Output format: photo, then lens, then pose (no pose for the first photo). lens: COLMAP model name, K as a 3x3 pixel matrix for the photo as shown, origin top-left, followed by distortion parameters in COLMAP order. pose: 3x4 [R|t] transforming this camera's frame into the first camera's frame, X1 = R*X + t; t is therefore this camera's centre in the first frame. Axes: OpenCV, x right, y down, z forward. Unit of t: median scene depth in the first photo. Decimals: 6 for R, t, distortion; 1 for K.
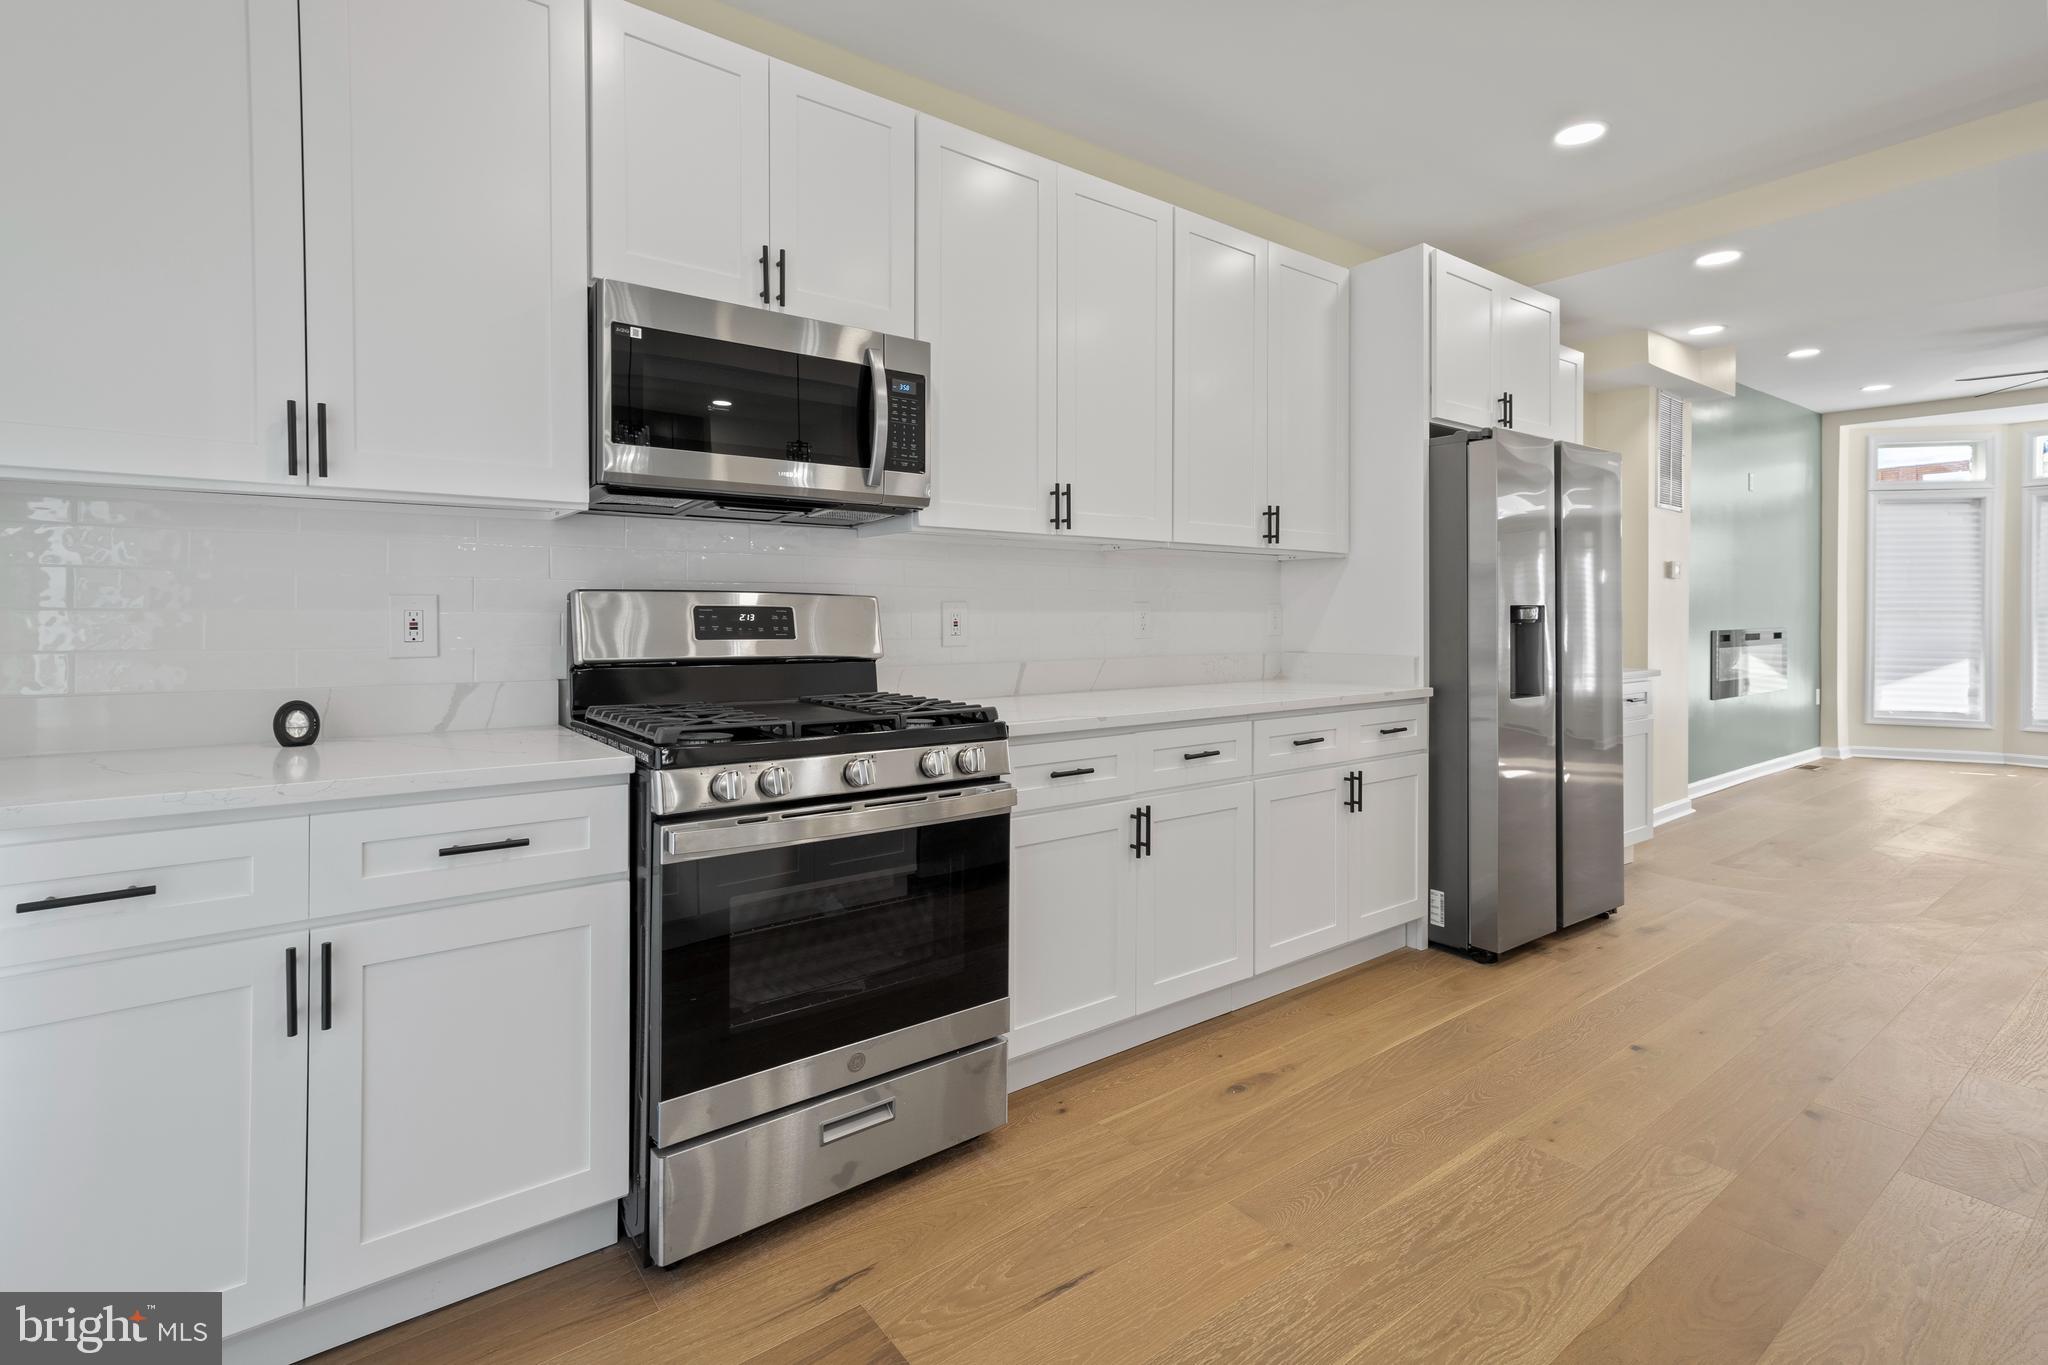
lens RADIAL K [[951.3, 0, 1015.4], [0, 951.3, 620.6], [0, 0, 1]] dist [-0.017690, 0.016739]
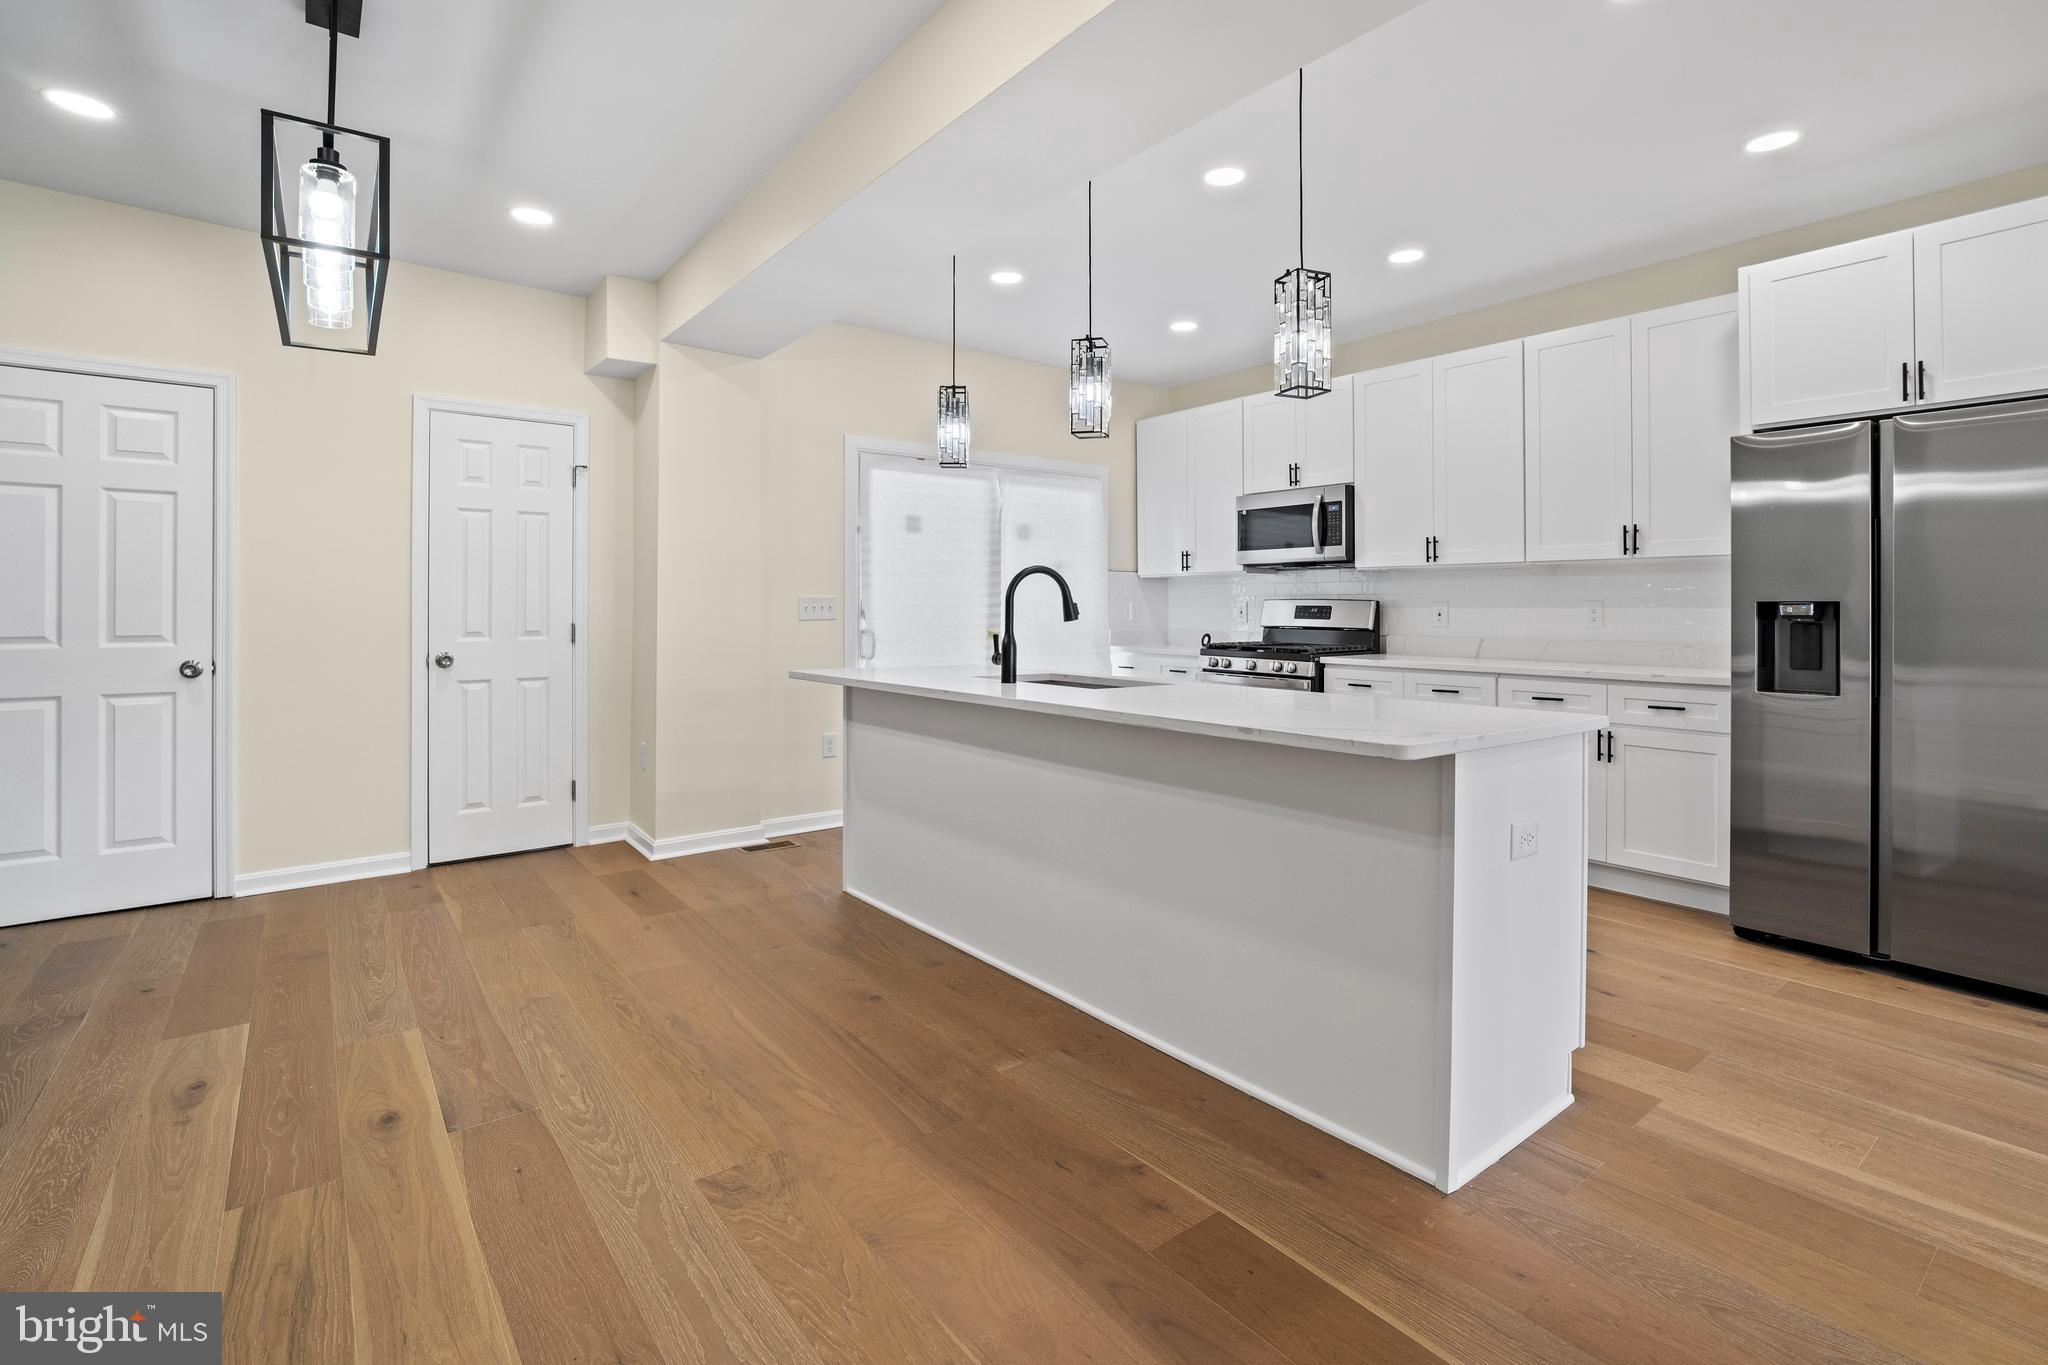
lens RADIAL K [[943.2, 0, 1026.3], [0, 943.2, 606.9], [0, 0, 1]] dist [-0.023696, 0.009189]
pose [[0.011974, 0.000392, -0.999928, 2.192981], [-0.007894, 0.999969, 0.000297, -0.006537], [0.999897, 0.007889, 0.011977, 0.256976]]
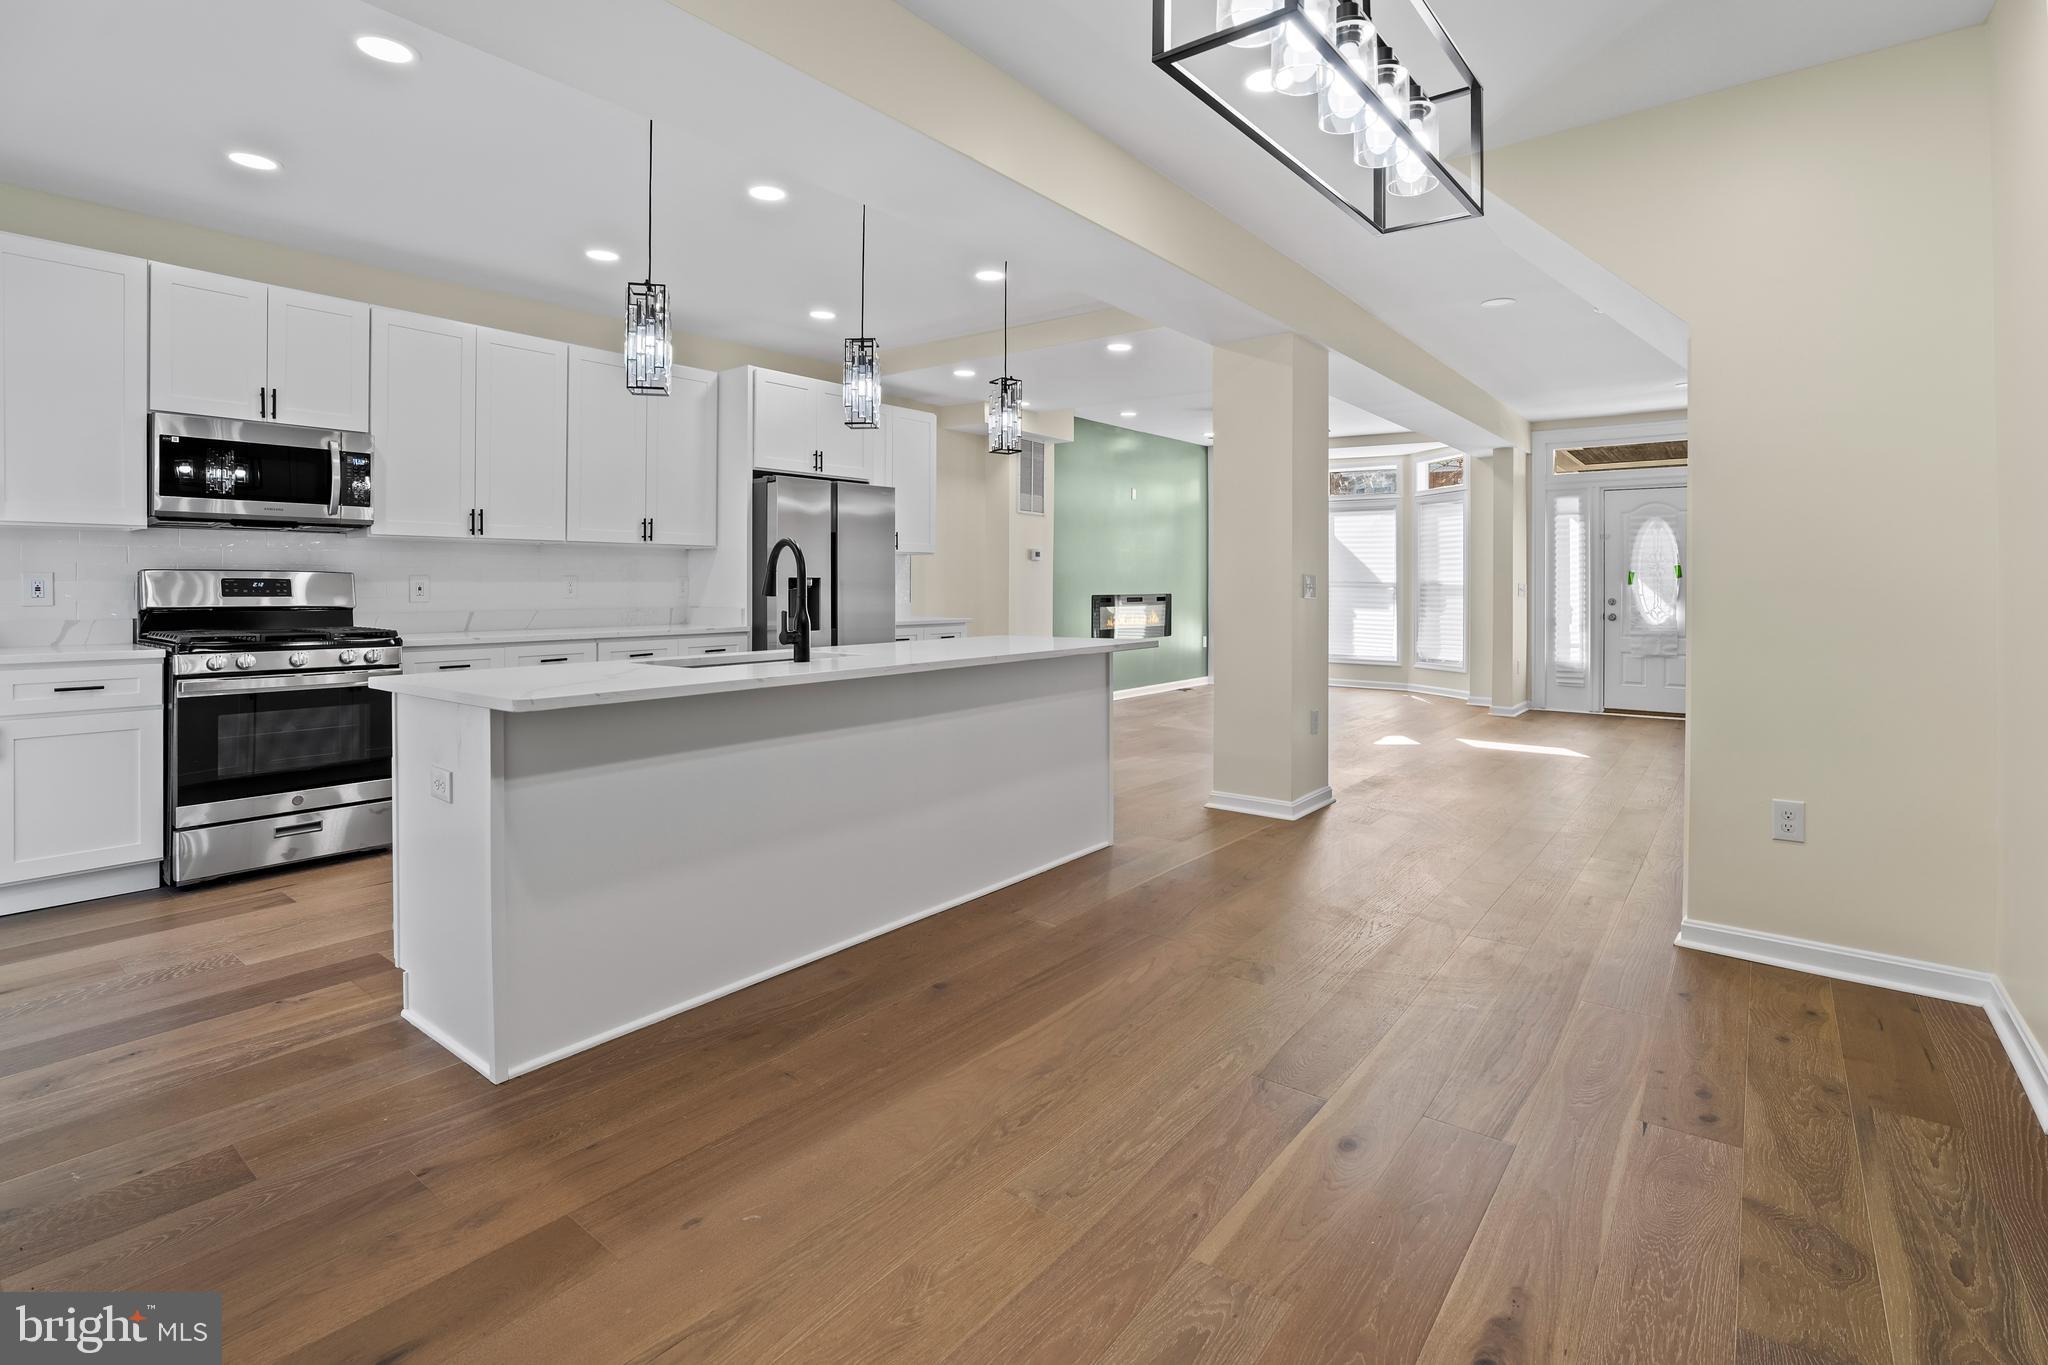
lens RADIAL K [[959.3, 0, 1029.4], [0, 959.3, 590.3], [0, 0, 1]] dist [-0.048266, 0.017538]
pose [[0.966100, -0.000797, 0.258166, 0.709852], [0.001124, 0.999999, -0.001120, 0.011698], [-0.258165, 0.001372, 0.966100, -1.157004]]
